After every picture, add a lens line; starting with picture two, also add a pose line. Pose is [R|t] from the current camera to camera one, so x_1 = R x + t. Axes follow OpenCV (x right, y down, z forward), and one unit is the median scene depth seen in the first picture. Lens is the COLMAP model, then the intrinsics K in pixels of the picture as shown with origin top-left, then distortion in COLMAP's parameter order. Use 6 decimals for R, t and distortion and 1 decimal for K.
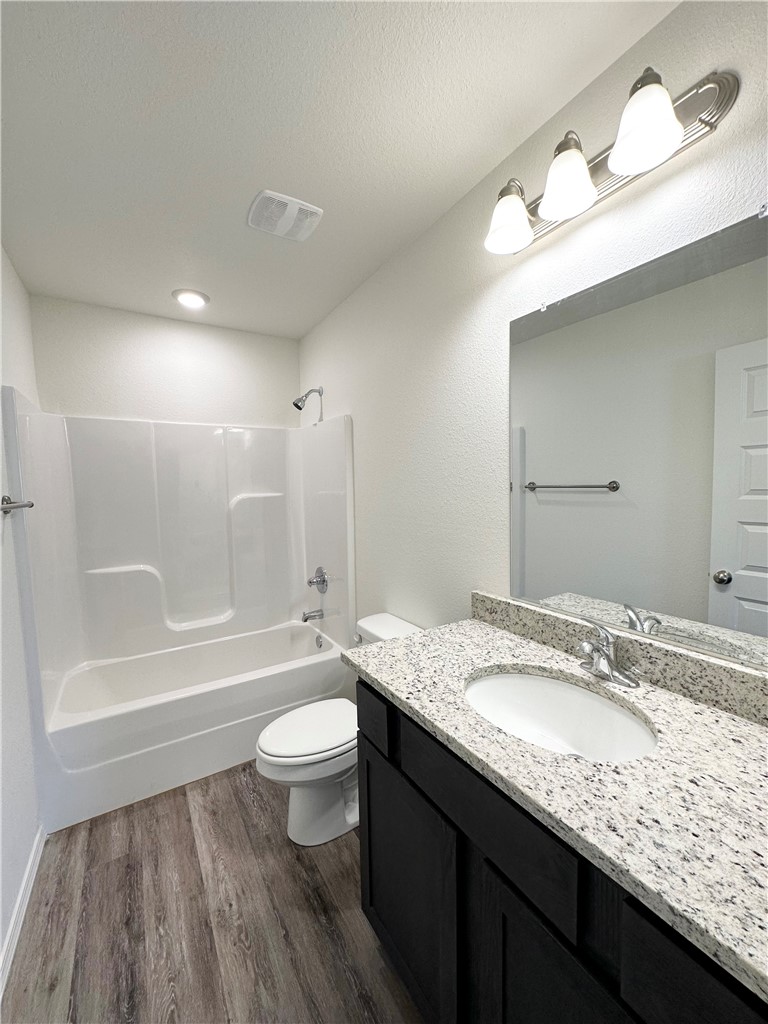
lens RADIAL K [[409.6, 0, 384.0], [0, 409.6, 512.0], [0, 0, 1]] dist [-0.003567, 0.000571]
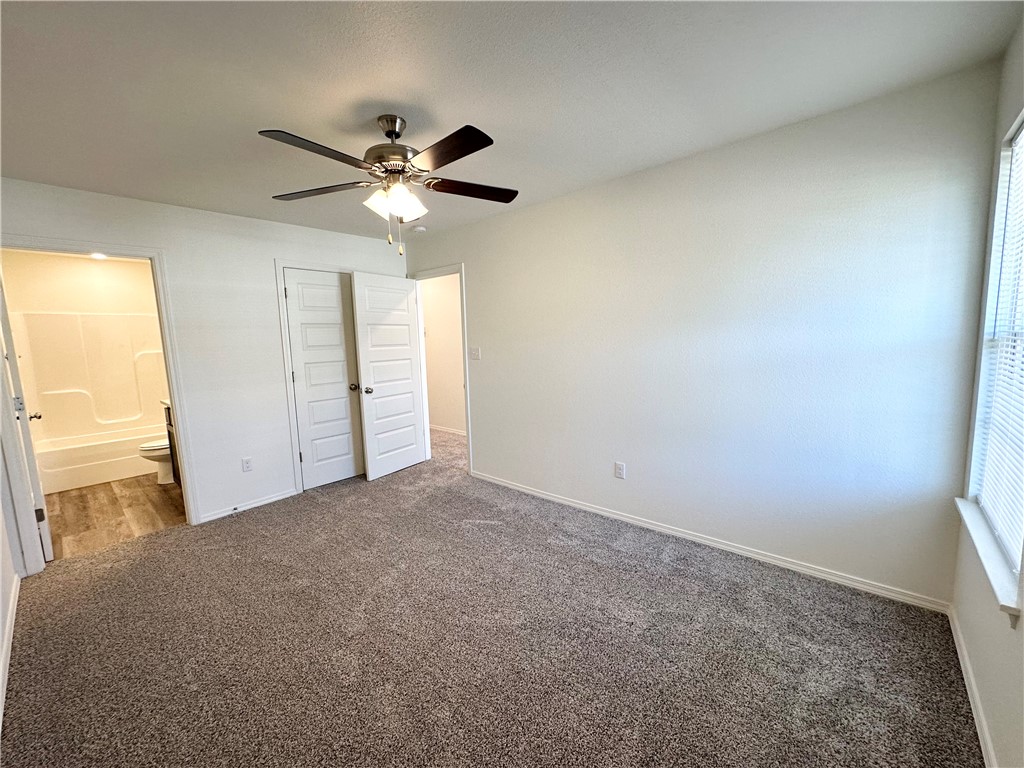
lens RADIAL K [[409.6, 0, 512.0], [0, 409.6, 384.0], [0, 0, 1]] dist [-0.003567, 0.000571]
pose [[0.960275, -0.053673, 0.273844, 1.435676], [0.044358, 0.998210, 0.040103, 0.194366], [-0.275507, -0.026363, 0.960938, -2.402167]]
